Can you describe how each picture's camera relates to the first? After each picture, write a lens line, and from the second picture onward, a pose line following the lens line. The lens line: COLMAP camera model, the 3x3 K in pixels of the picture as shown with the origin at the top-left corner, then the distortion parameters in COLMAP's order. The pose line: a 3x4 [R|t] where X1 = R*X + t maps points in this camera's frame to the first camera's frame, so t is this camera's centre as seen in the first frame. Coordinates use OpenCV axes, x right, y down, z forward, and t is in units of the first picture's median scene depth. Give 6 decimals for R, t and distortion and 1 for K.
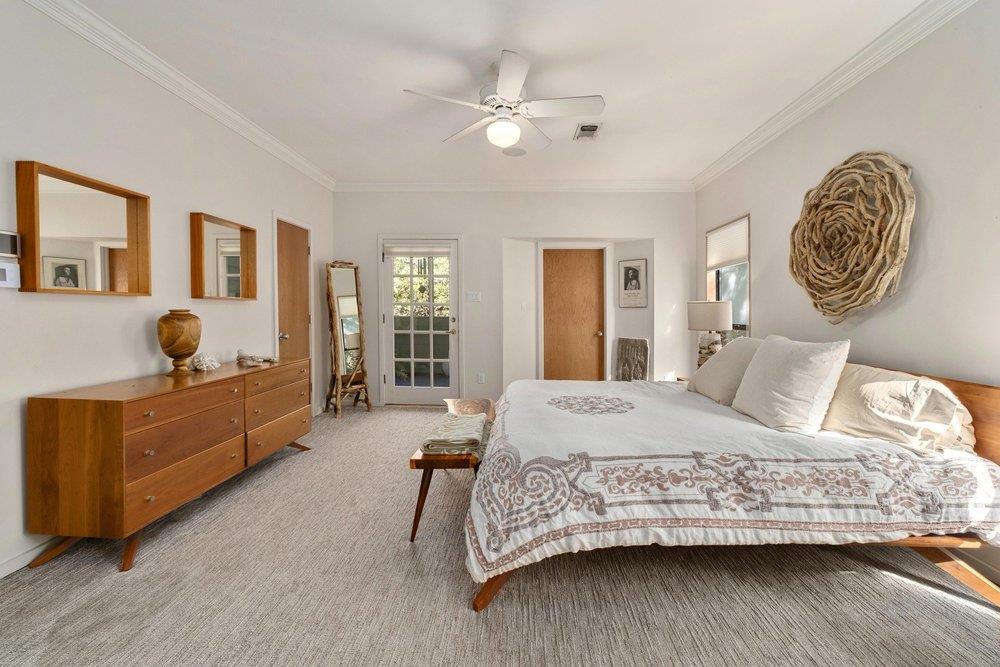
lens RADIAL K [[423.2, 0, 505.3], [0, 423.2, 319.4], [0, 0, 1]] dist [-0.014269, 0.005925]
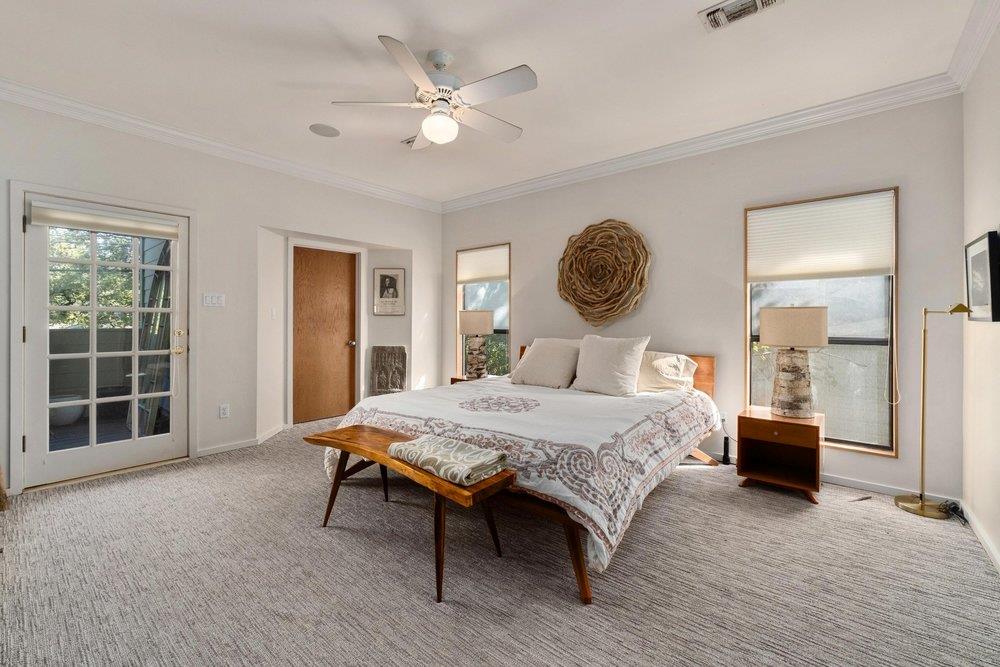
lens RADIAL K [[423.2, 0, 505.3], [0, 423.2, 319.4], [0, 0, 1]] dist [-0.014269, 0.005925]
pose [[0.610389, -0.005811, 0.792081, -0.390358], [0.020000, 0.999767, -0.008078, -0.005495], [-0.791850, 0.020772, 0.610363, 0.193014]]
